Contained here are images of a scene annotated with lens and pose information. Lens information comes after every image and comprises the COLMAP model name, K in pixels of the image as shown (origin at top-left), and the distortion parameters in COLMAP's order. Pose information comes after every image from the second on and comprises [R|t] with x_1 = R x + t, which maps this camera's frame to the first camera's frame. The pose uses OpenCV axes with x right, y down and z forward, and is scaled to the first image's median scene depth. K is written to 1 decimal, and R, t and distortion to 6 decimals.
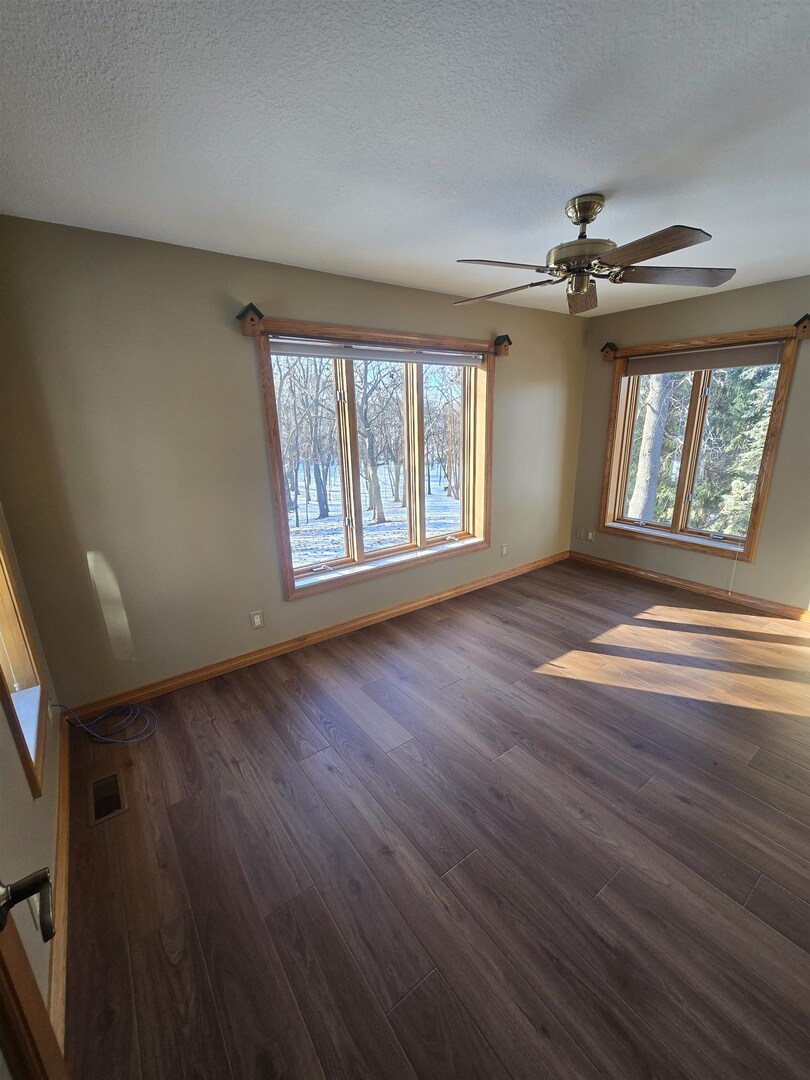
lens RADIAL K [[443.8, 0, 412.6], [0, 443.8, 544.1], [0, 0, 1]] dist [-0.001636, 0.000019]
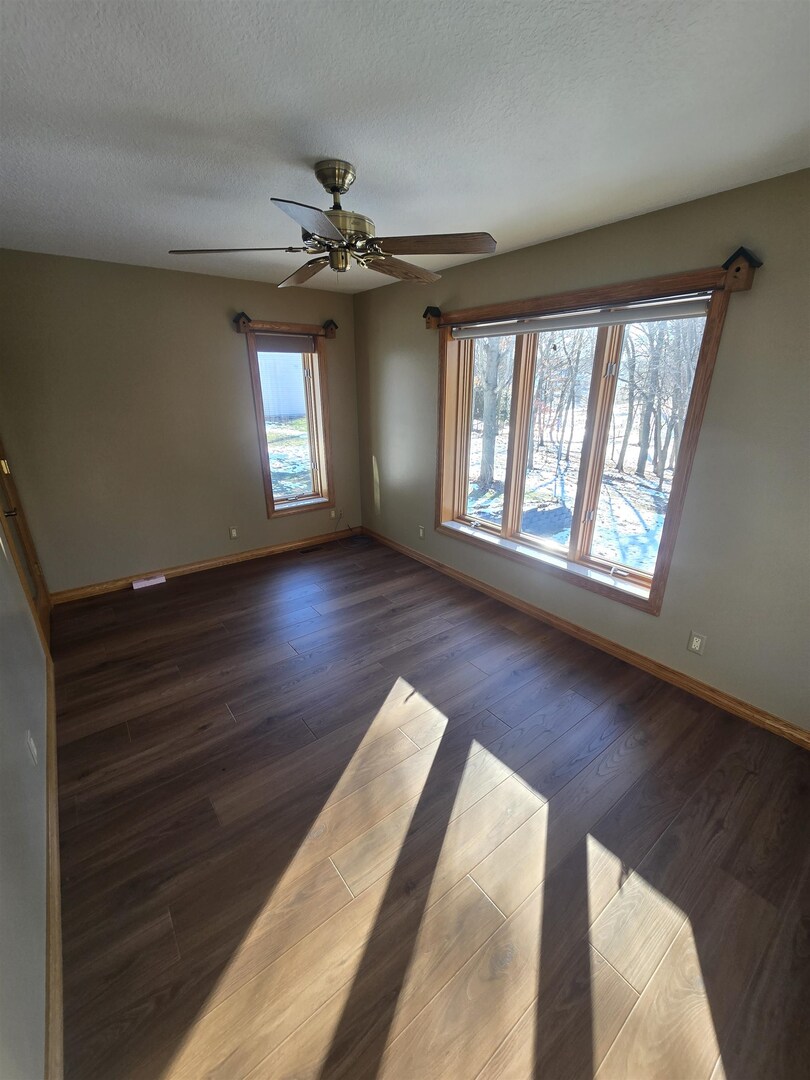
lens RADIAL K [[443.8, 0, 412.6], [0, 443.8, 544.1], [0, 0, 1]] dist [-0.001636, 0.000019]
pose [[0.020043, 0.363626, -0.931329, 0.928573], [-0.283224, 0.895424, 0.343512, -0.261209], [0.958844, 0.256890, 0.120935, 0.753753]]
